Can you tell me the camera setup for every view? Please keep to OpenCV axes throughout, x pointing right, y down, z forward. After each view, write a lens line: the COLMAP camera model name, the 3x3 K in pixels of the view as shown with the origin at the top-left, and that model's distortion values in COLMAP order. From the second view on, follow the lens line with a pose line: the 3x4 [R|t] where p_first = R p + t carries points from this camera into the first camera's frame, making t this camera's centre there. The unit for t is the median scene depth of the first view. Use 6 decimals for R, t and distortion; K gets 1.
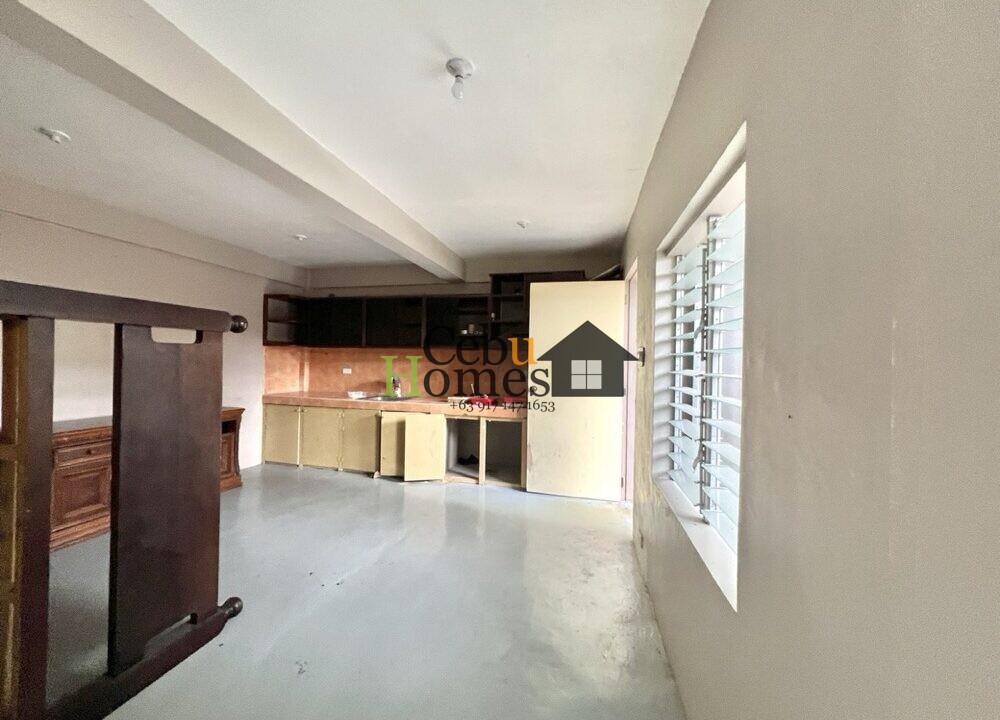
lens RADIAL K [[400.4, 0, 503.4], [0, 400.4, 363.4], [0, 0, 1]] dist [-0.005777, 0.000348]
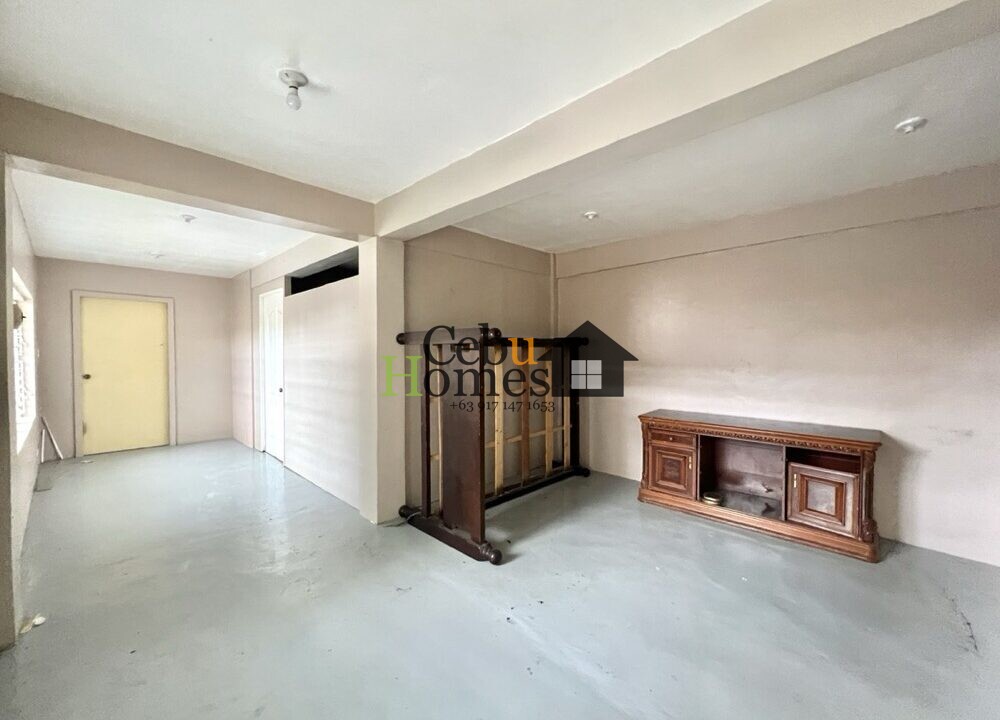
lens RADIAL K [[400.4, 0, 498.3], [0, 400.4, 360.0], [0, 0, 1]] dist [-0.005777, 0.000348]
pose [[-0.533383, -0.002457, -0.845870, 0.163321], [-0.012723, 0.999906, 0.005119, -0.010772], [0.845778, 0.013492, -0.533364, 0.682499]]
